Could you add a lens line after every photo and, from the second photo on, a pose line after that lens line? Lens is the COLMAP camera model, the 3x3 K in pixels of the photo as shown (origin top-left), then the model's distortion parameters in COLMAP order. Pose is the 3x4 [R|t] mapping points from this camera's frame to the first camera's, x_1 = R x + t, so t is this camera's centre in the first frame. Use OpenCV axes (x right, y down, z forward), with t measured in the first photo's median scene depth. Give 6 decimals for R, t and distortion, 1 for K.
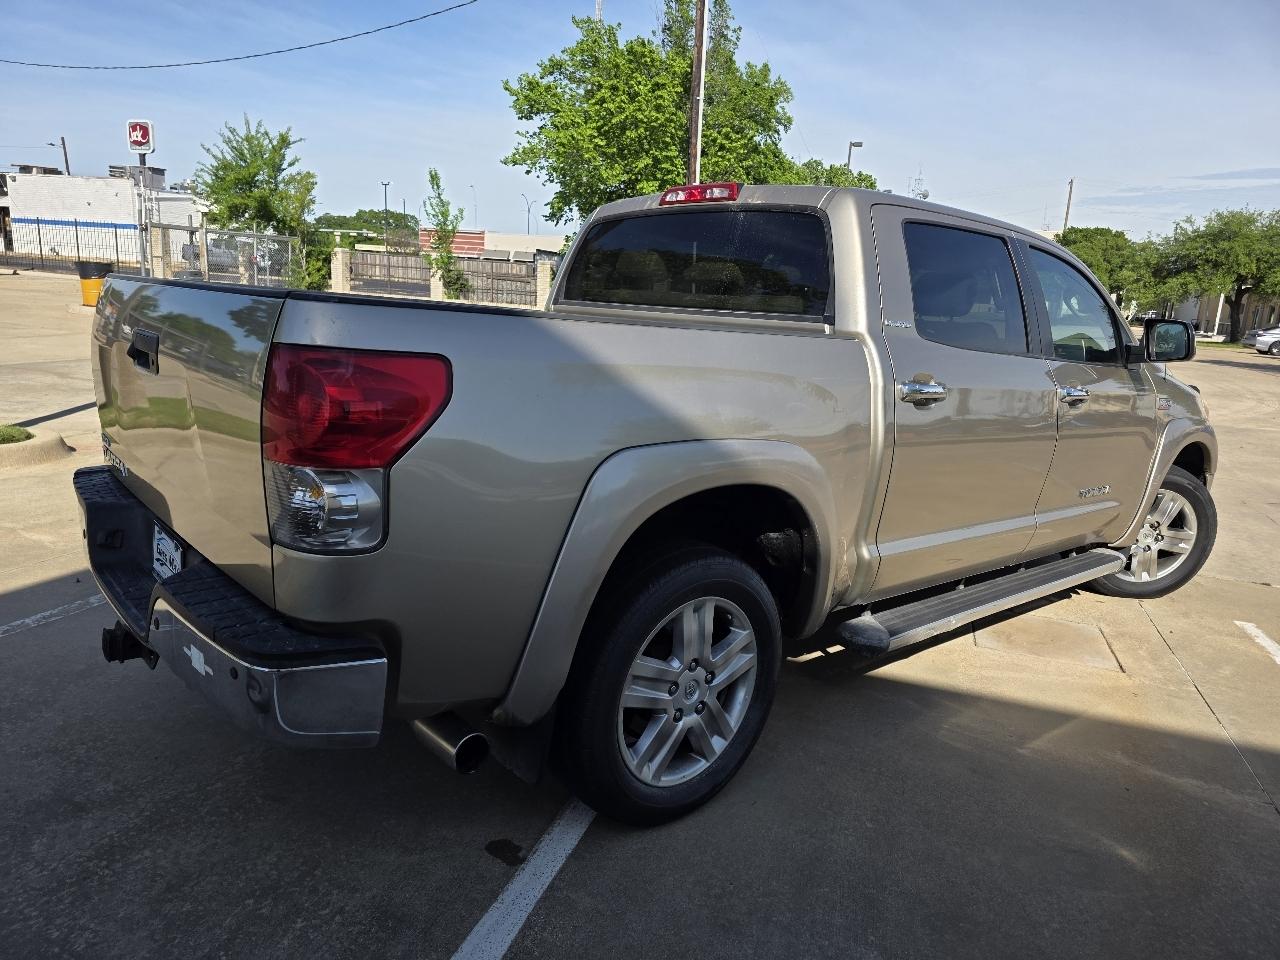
lens RADIAL K [[863.4, 0, 636.0], [0, 863.4, 469.9], [0, 0, 1]] dist [0.052129, -0.048695]
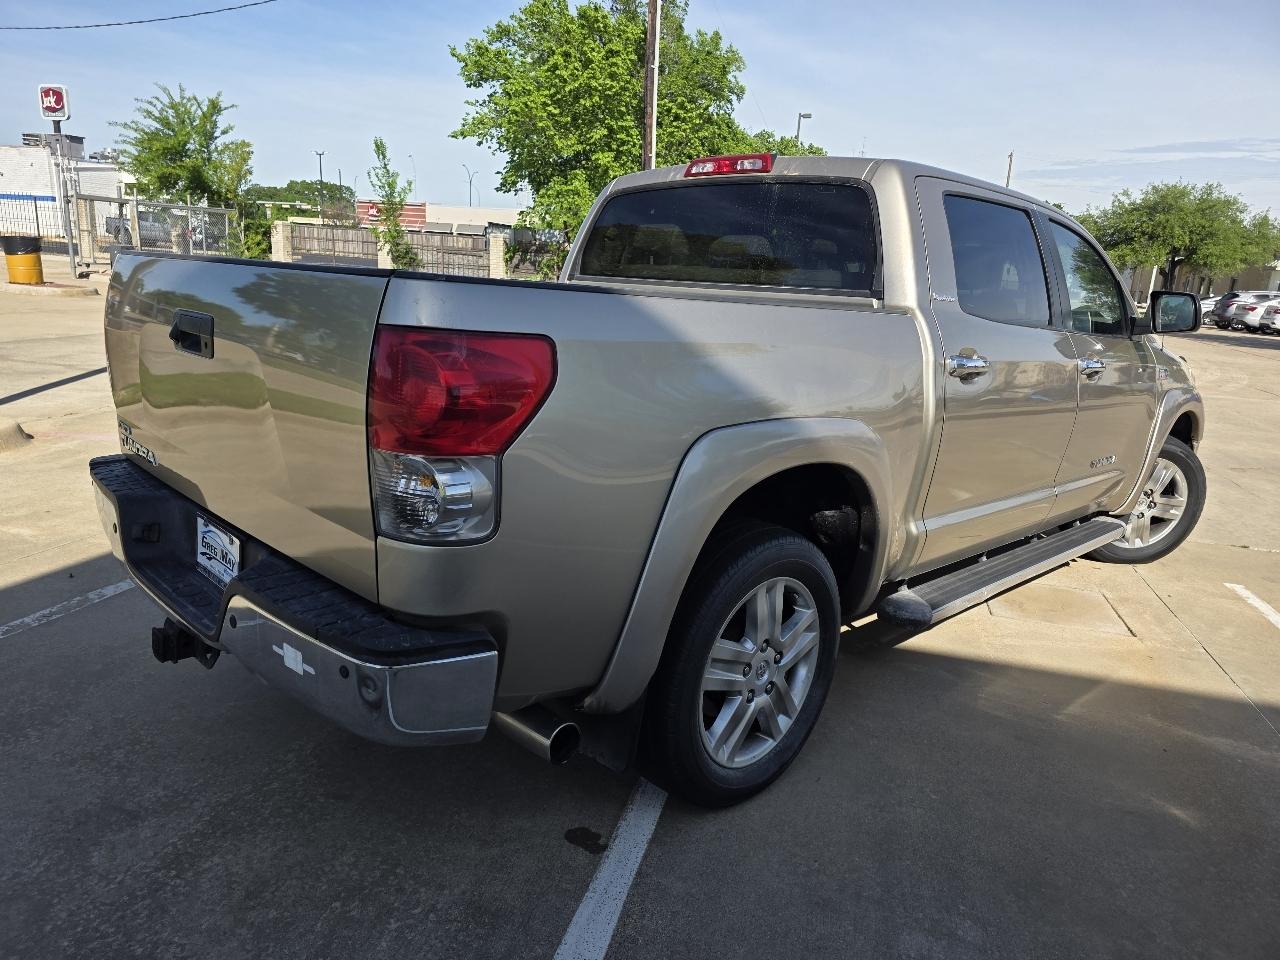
lens RADIAL K [[863.4, 0, 639.3], [0, 863.4, 478.4], [0, 0, 1]] dist [0.052129, -0.048695]
pose [[0.997678, -0.020520, 0.064936, -0.075443], [0.018032, 0.999089, 0.038670, -0.003816], [-0.065671, -0.037409, 0.997140, 0.015327]]
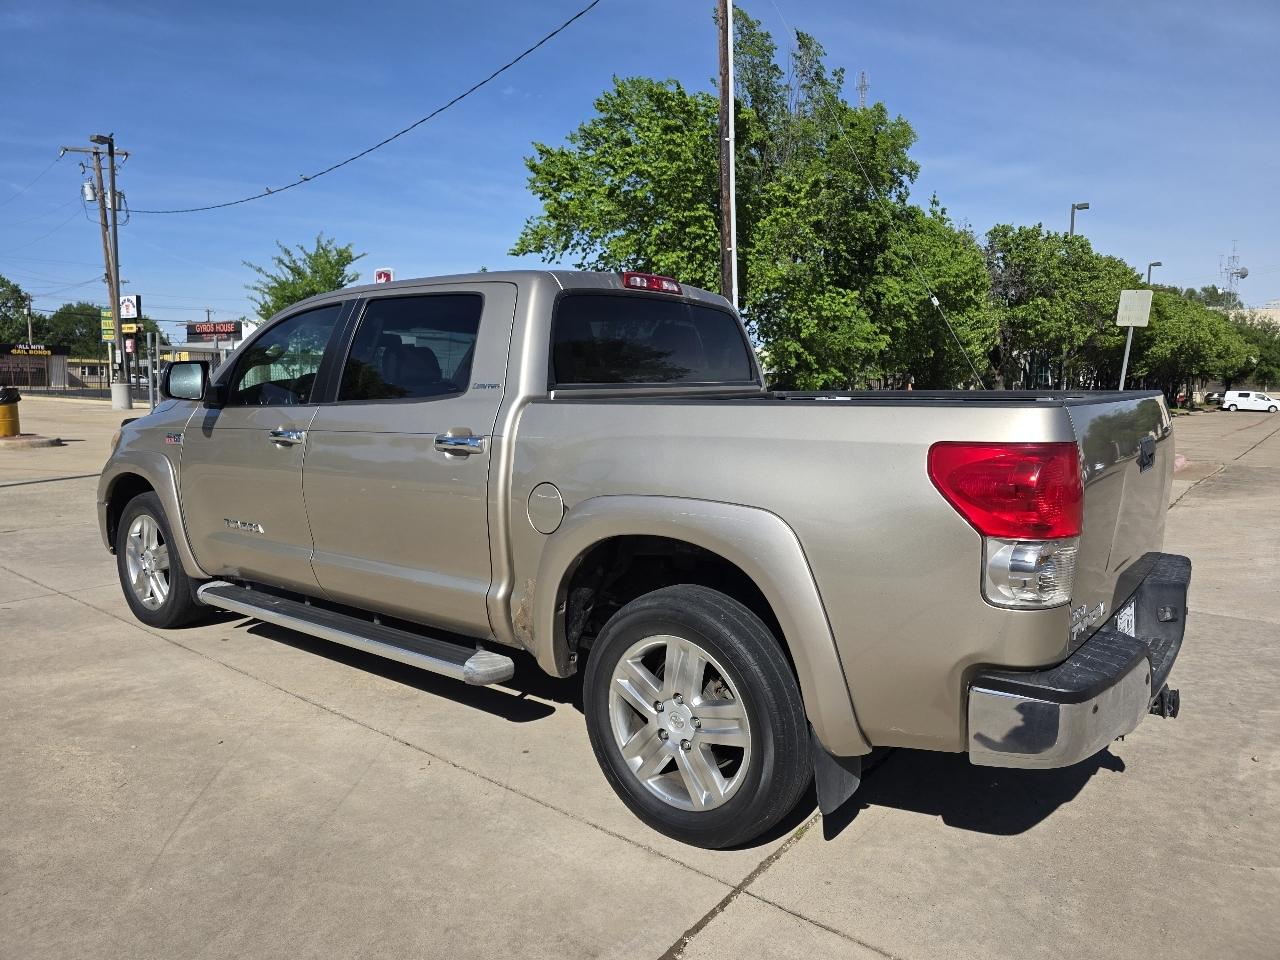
lens RADIAL K [[863.4, 0, 645.6], [0, 863.4, 472.1], [0, 0, 1]] dist [0.052129, -0.048695]
pose [[0.956096, -0.022769, -0.292167, 1.060487], [-0.014388, 0.992127, -0.124404, -0.214978], [0.292699, 0.123146, 0.948242, 1.451610]]
